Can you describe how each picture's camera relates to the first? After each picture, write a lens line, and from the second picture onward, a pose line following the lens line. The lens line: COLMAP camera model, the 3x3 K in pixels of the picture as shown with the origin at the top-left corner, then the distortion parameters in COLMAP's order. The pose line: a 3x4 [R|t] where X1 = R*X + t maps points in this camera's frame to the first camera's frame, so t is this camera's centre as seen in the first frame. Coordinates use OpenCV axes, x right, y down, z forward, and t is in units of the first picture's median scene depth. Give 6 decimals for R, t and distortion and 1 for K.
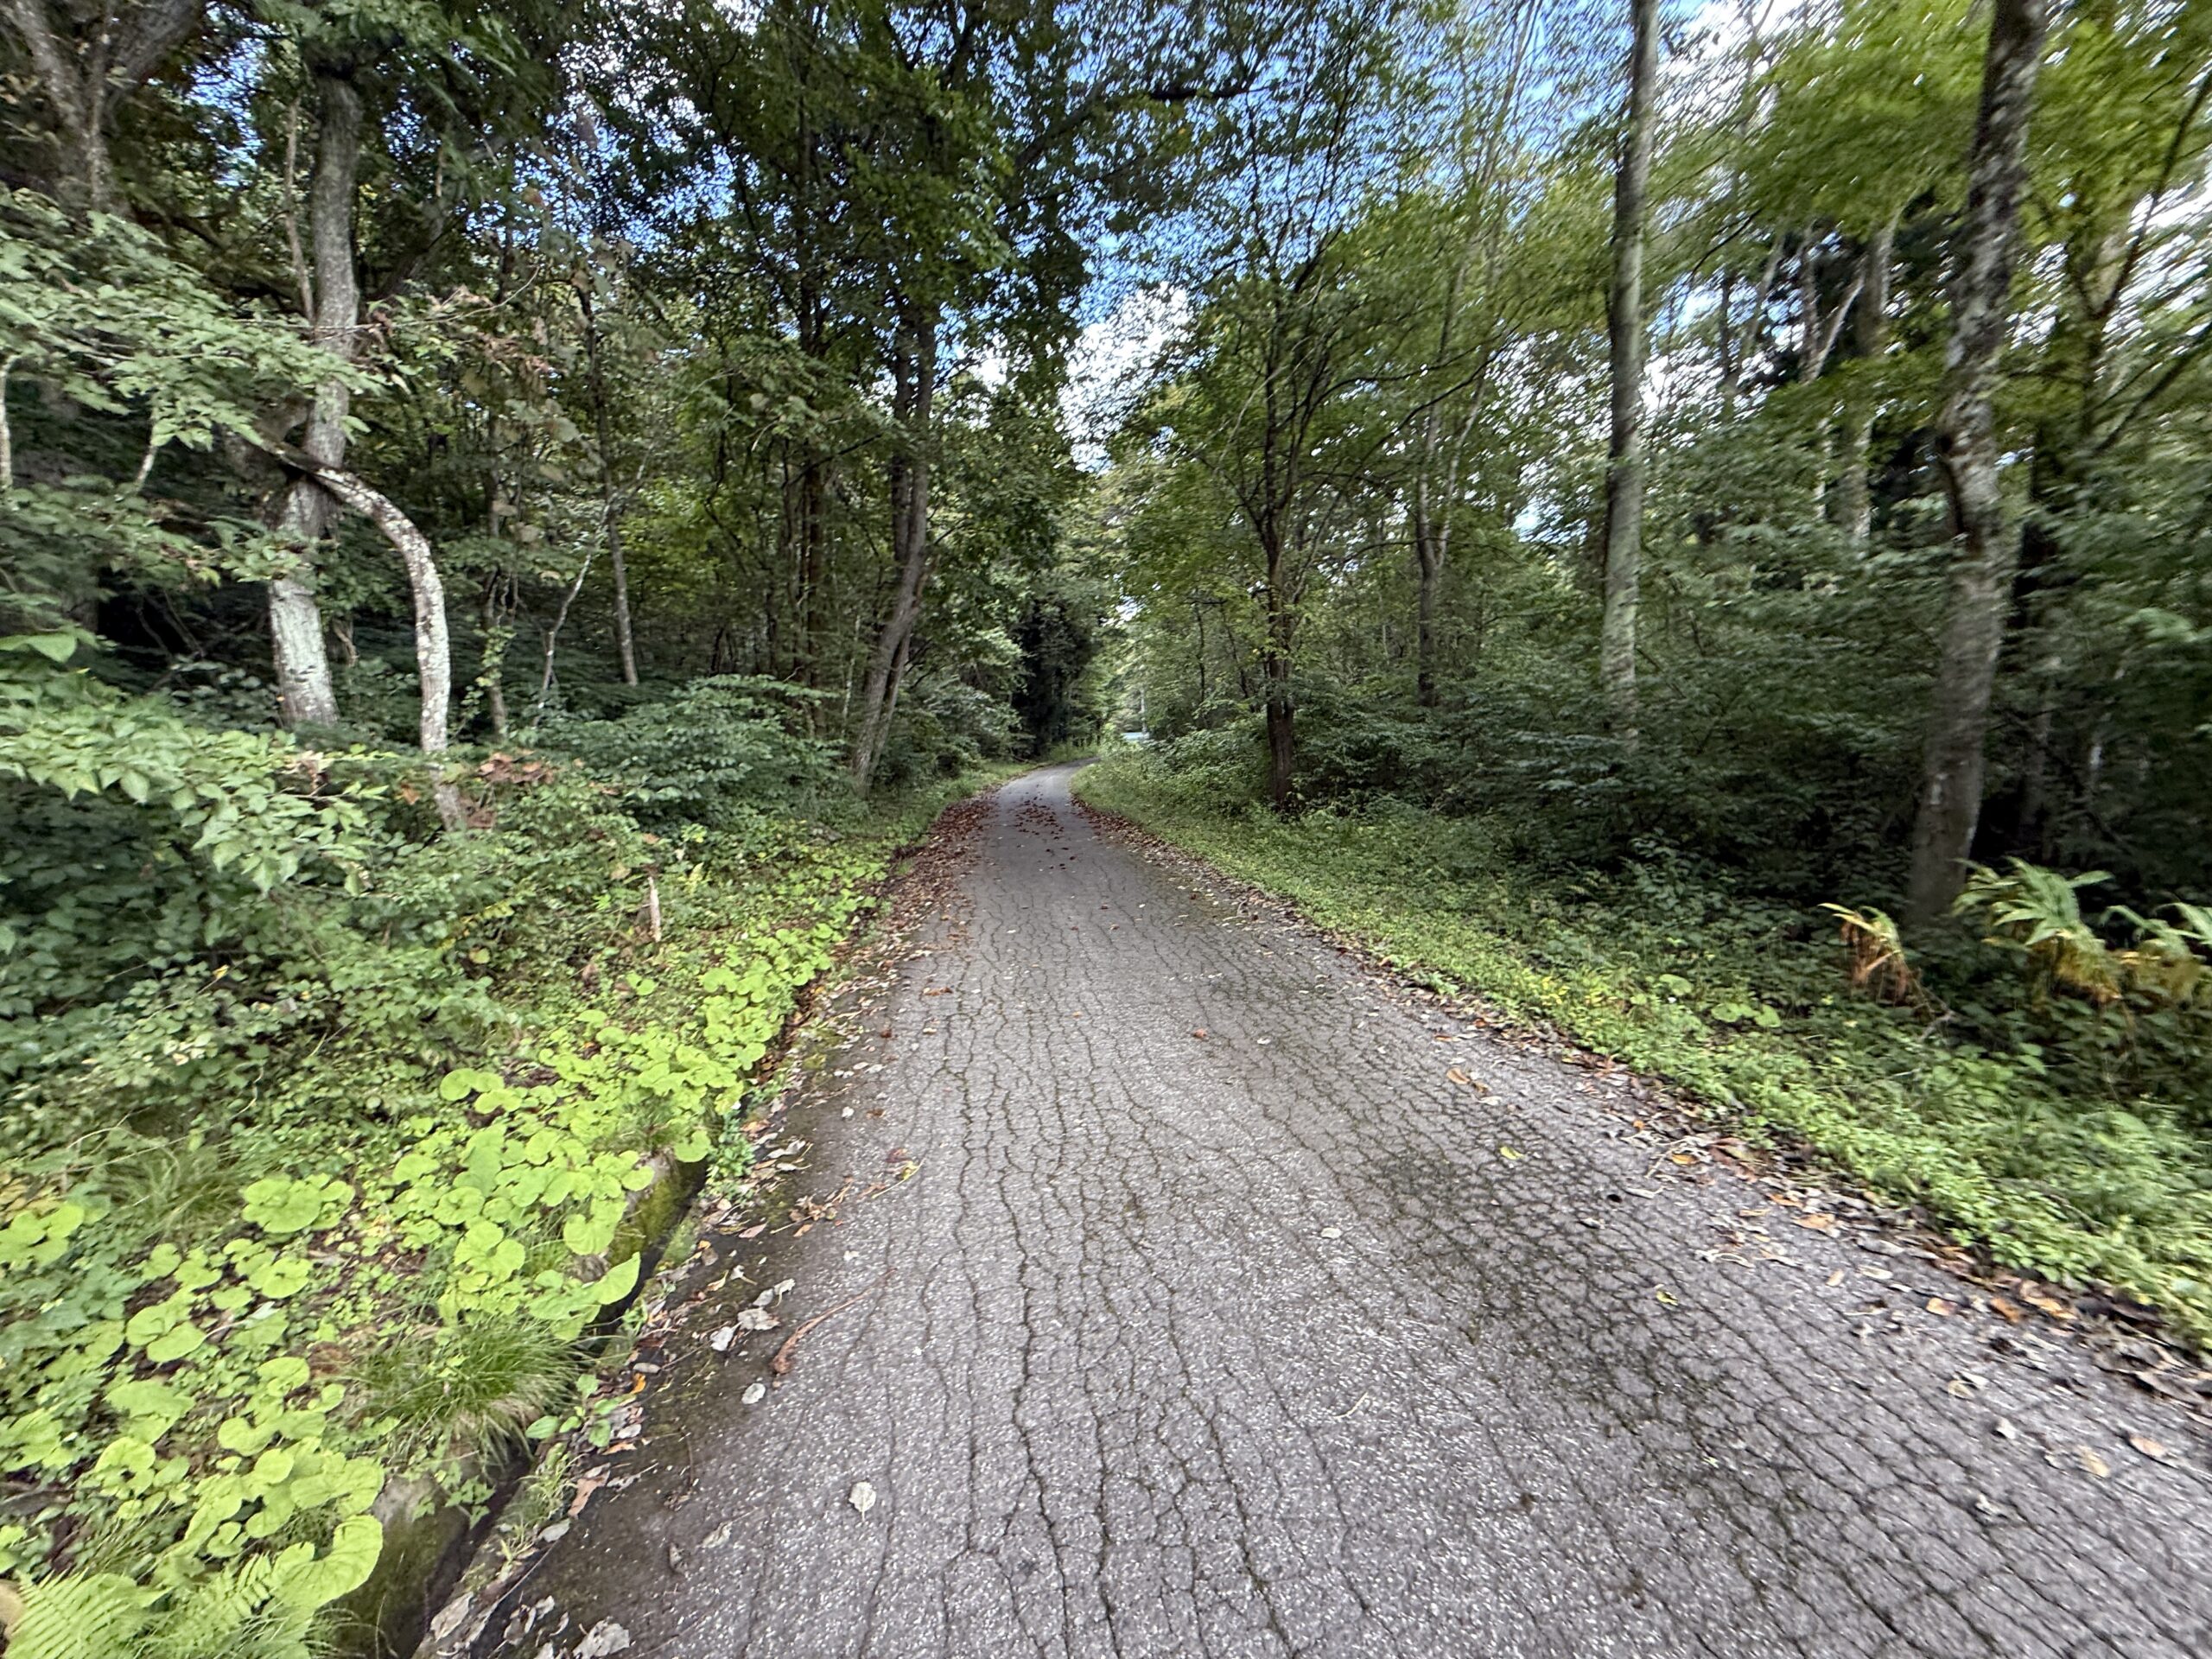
lens RADIAL K [[880.8, 0, 1105.1], [0, 880.8, 809.8], [0, 0, 1]] dist [-0.004344, -0.000240]
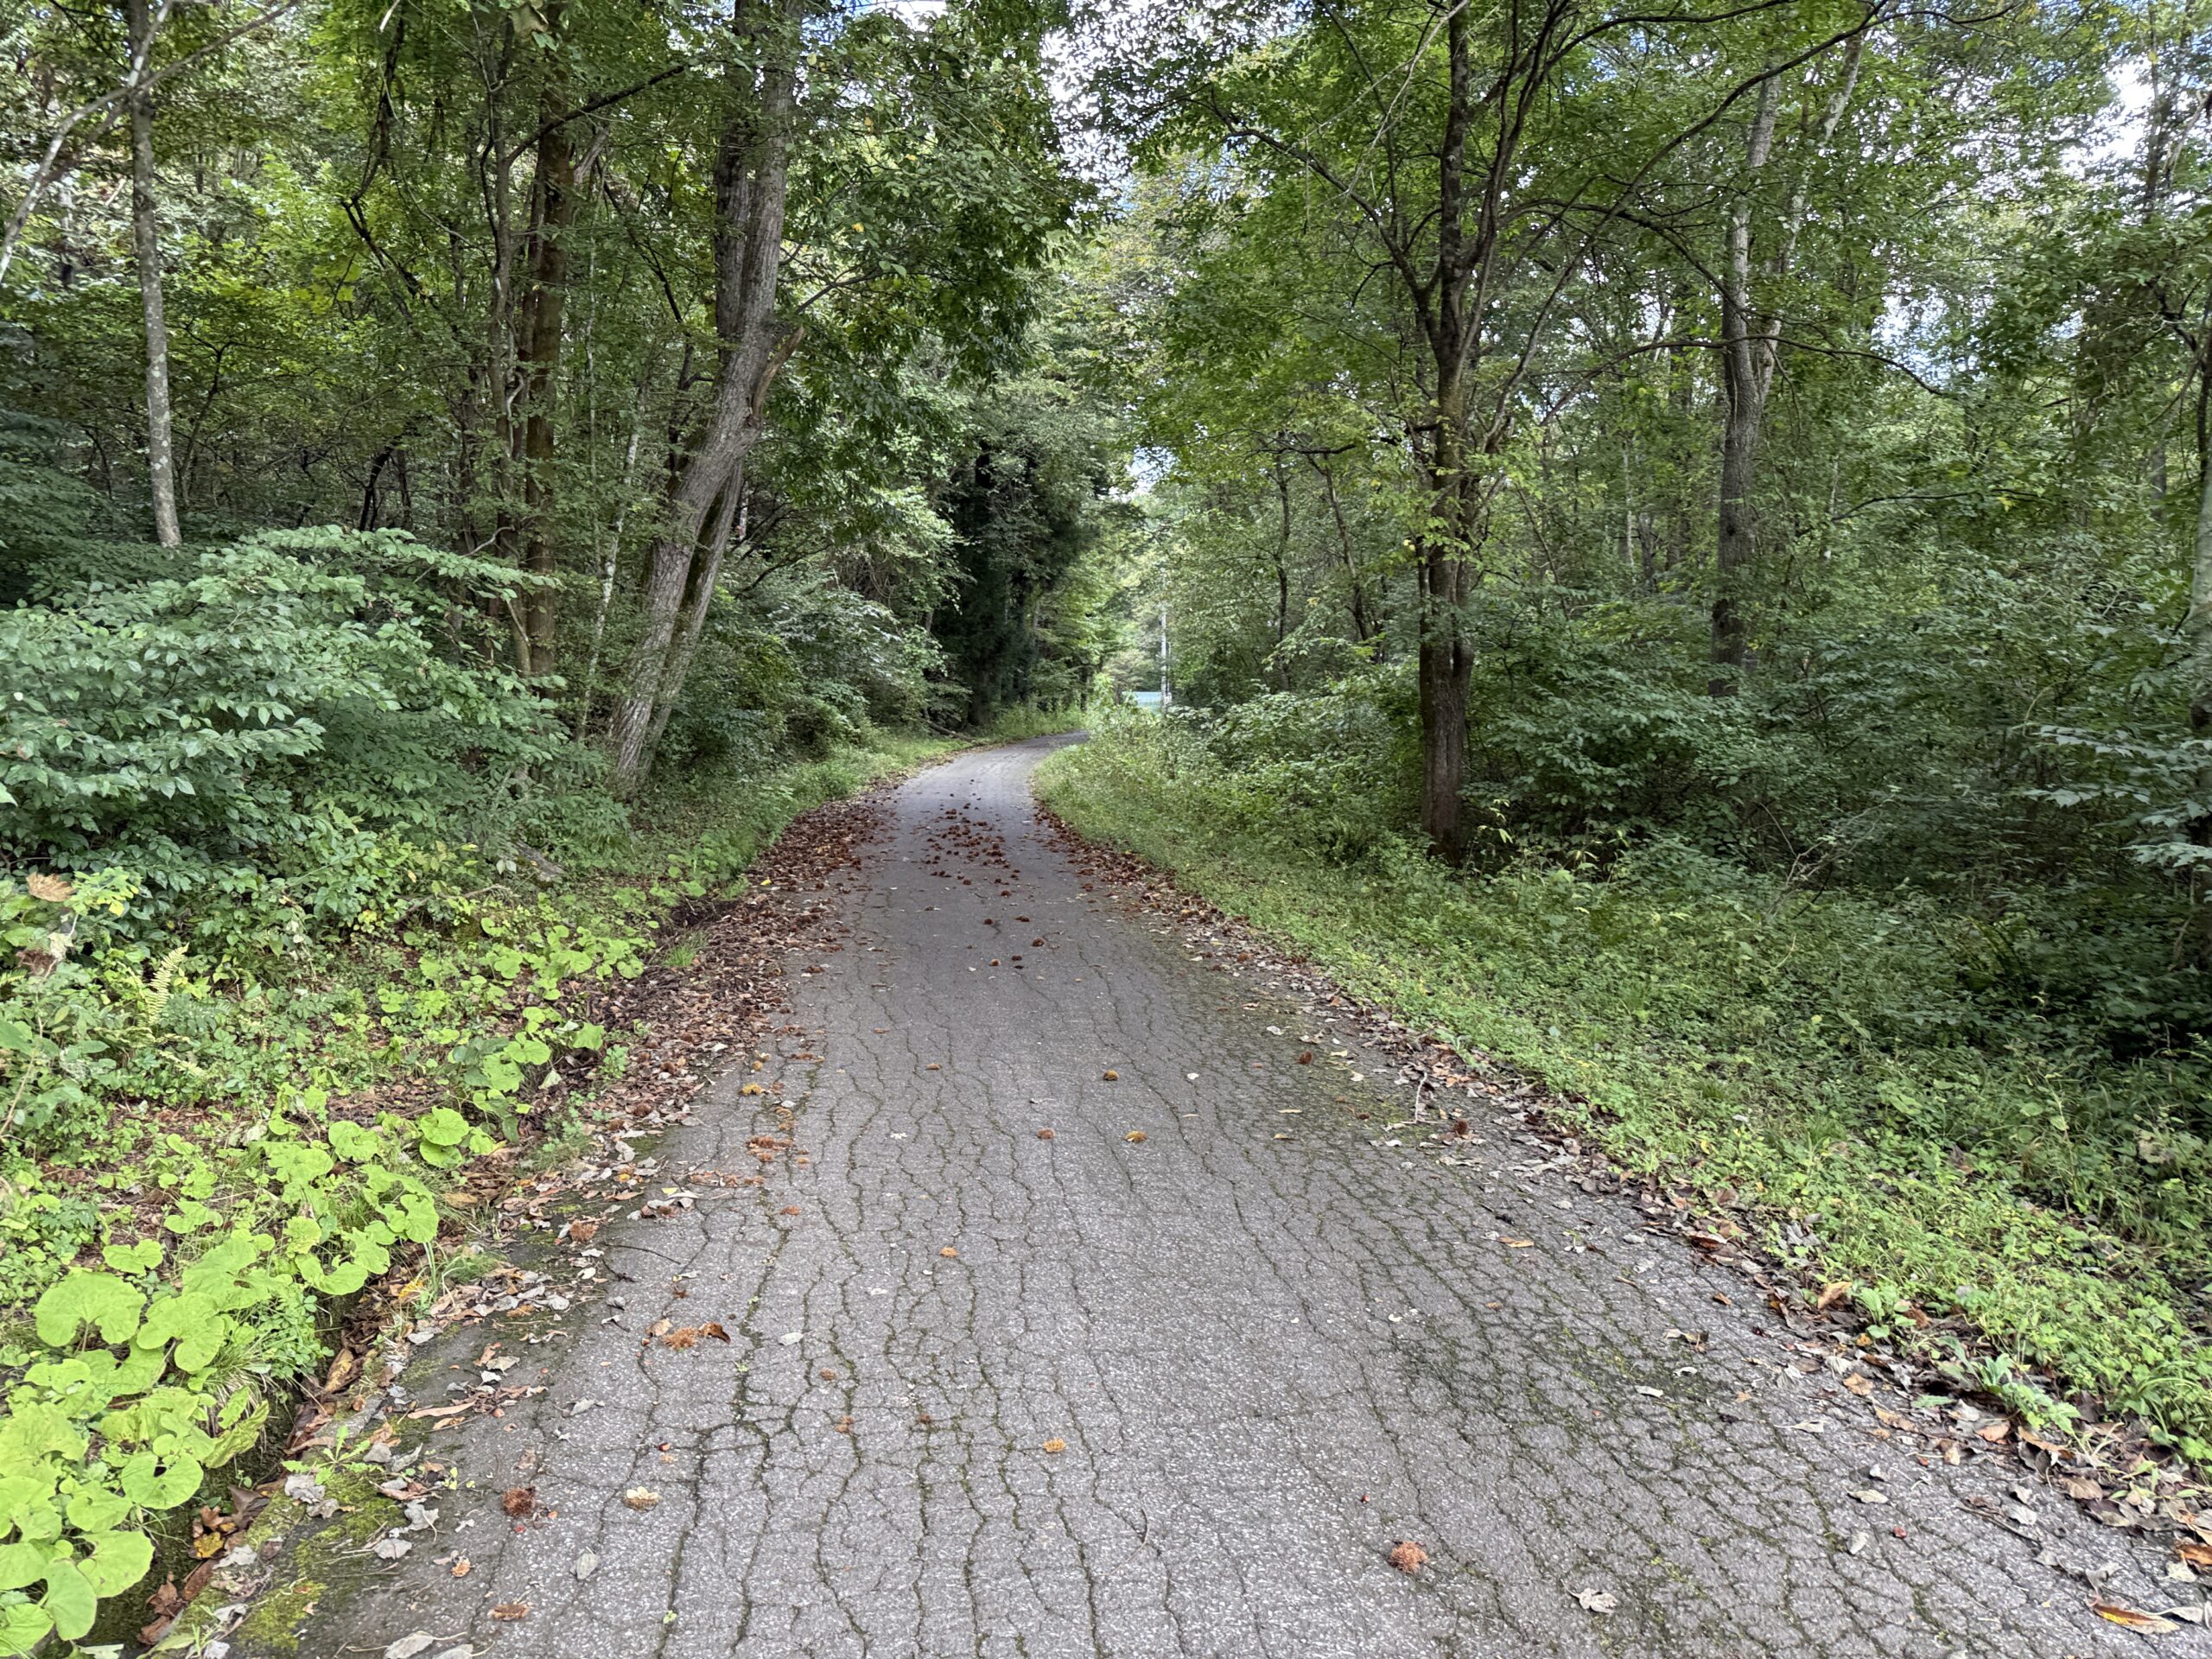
lens RADIAL K [[1531.7, 0, 1083.0], [0, 1531.7, 827.8], [0, 0, 1]] dist [0.041174, -0.056864]
pose [[0.998958, 0.045571, -0.002281, -0.009165], [-0.045565, 0.998957, 0.002816, -0.008520], [0.002407, -0.002709, 0.999993, 0.110769]]
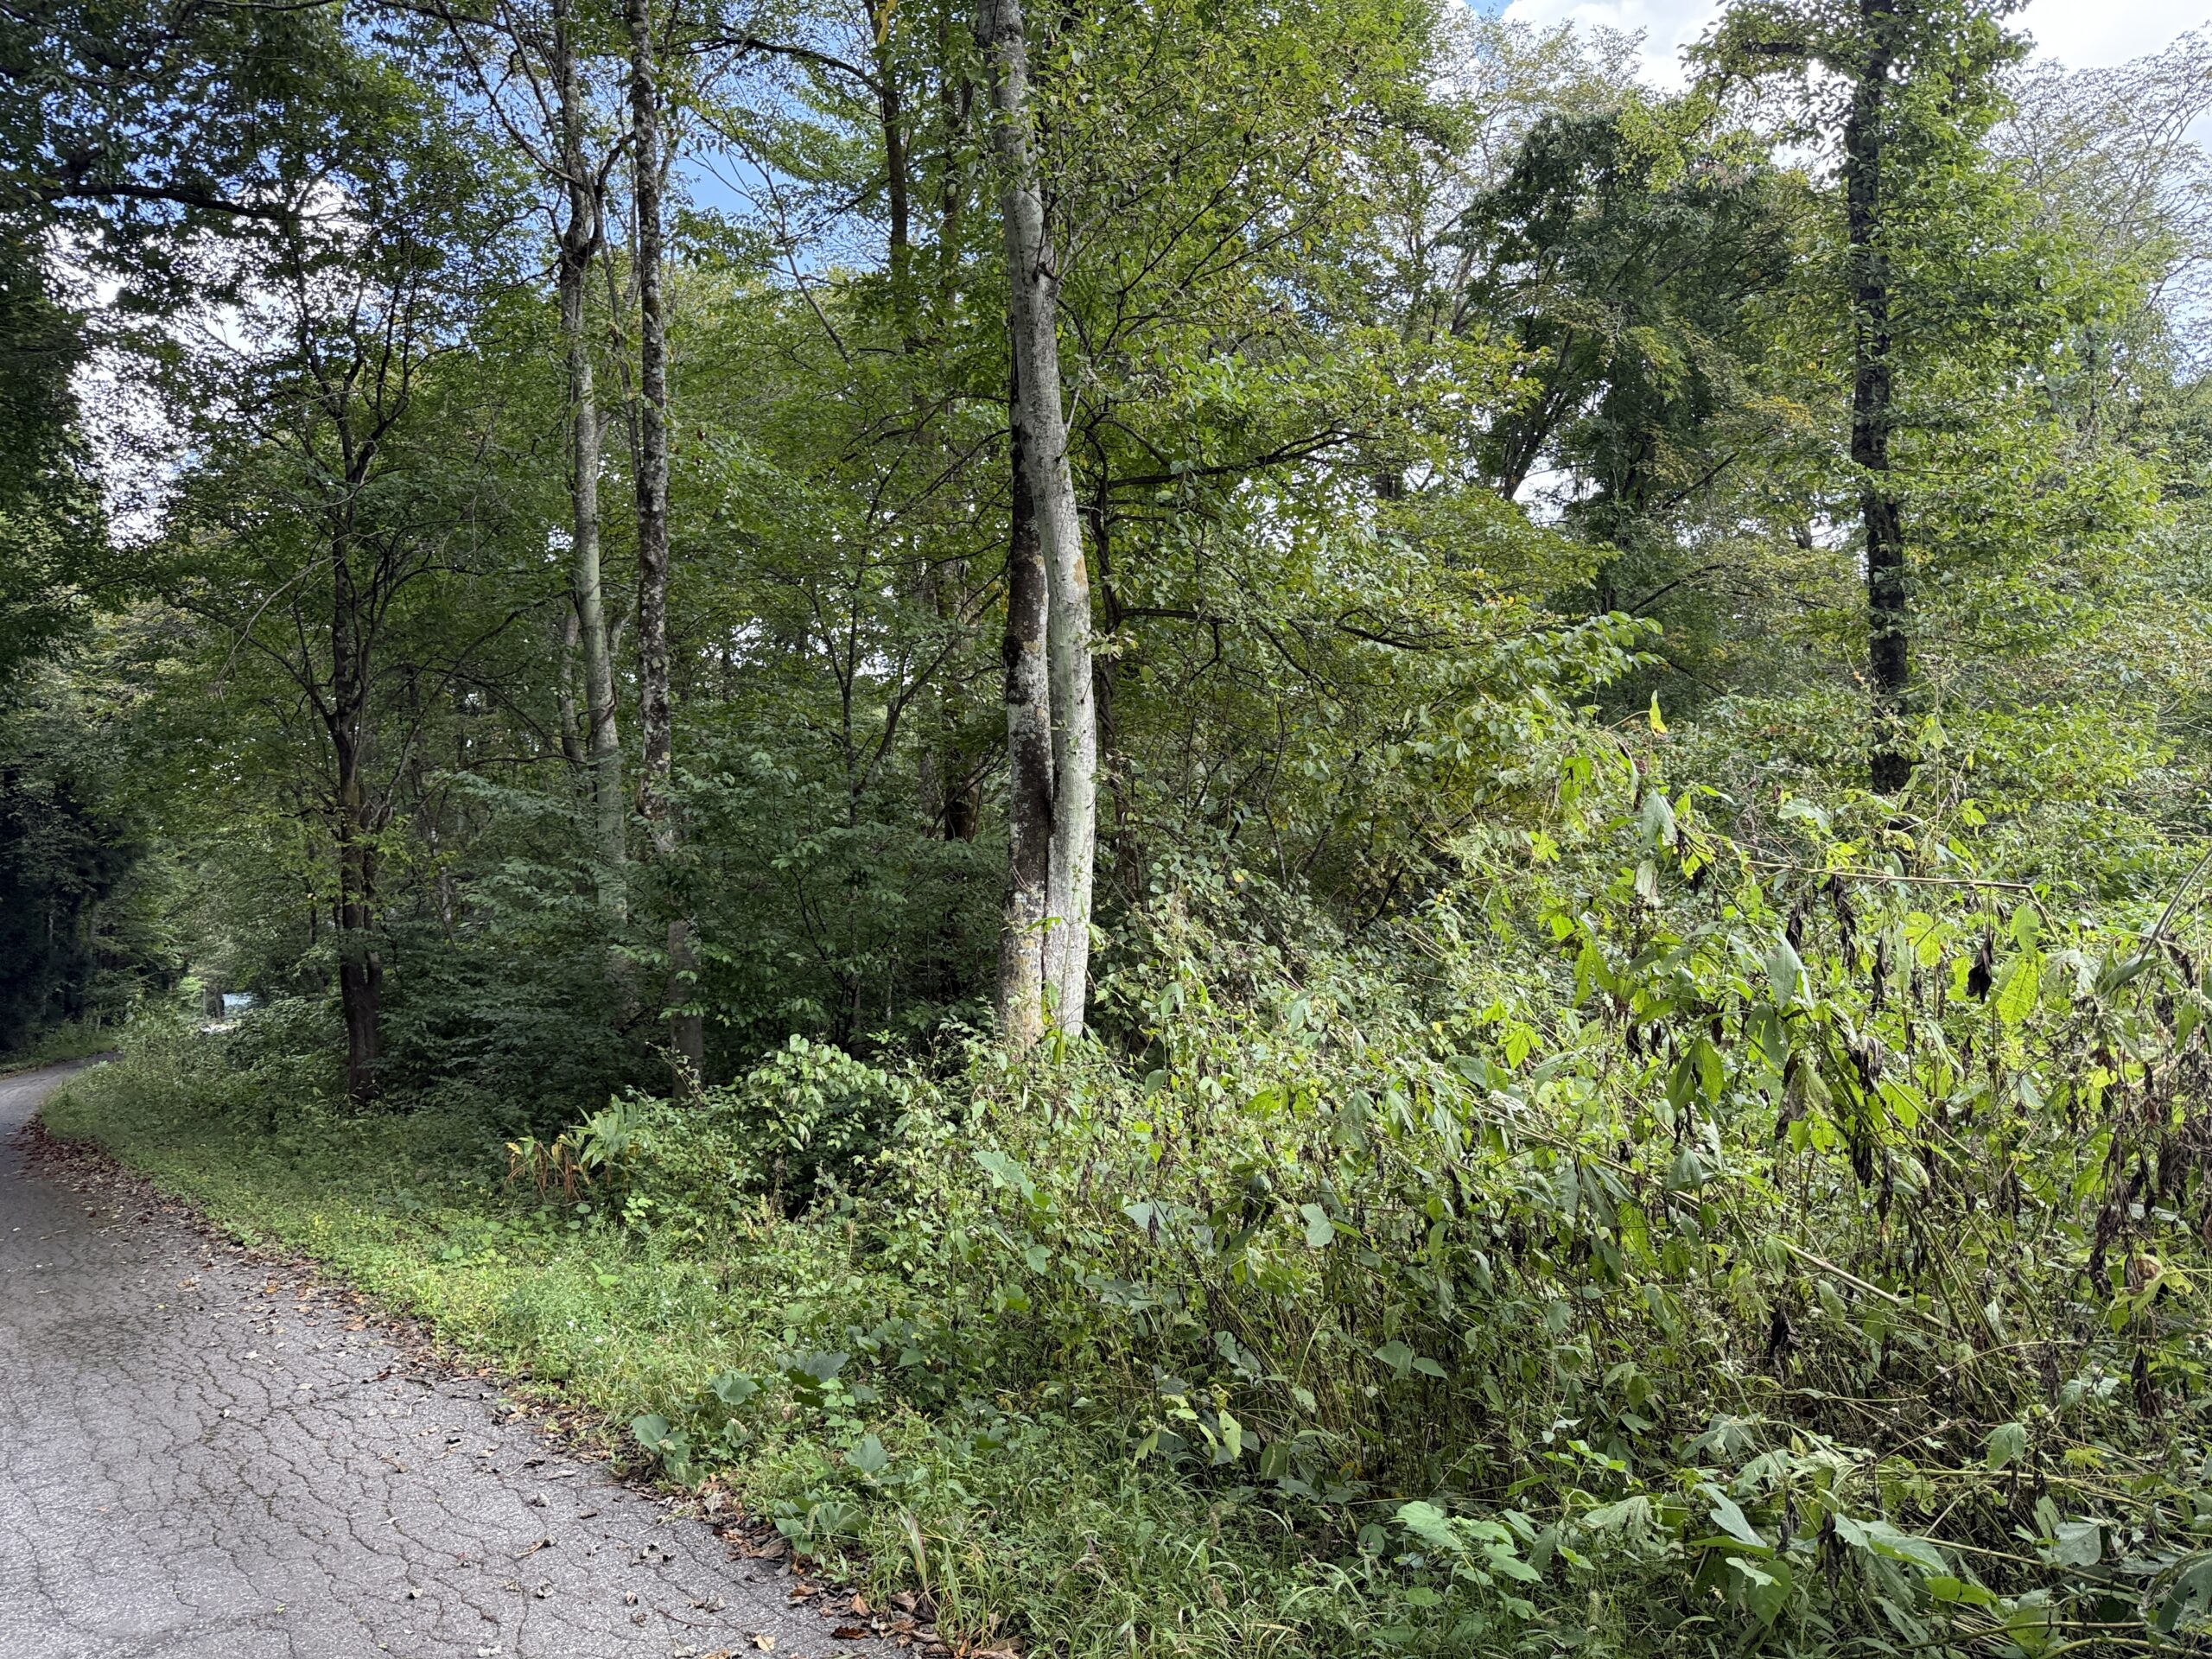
lens RADIAL K [[1531.7, 0, 1120.4], [0, 1531.7, 824.7], [0, 0, 1]] dist [0.041174, -0.056864]
pose [[0.861792, 0.006283, 0.507224, 0.106481], [0.084767, 0.984080, -0.156211, 0.021952], [-0.500130, 0.177617, 0.847539, -0.493603]]
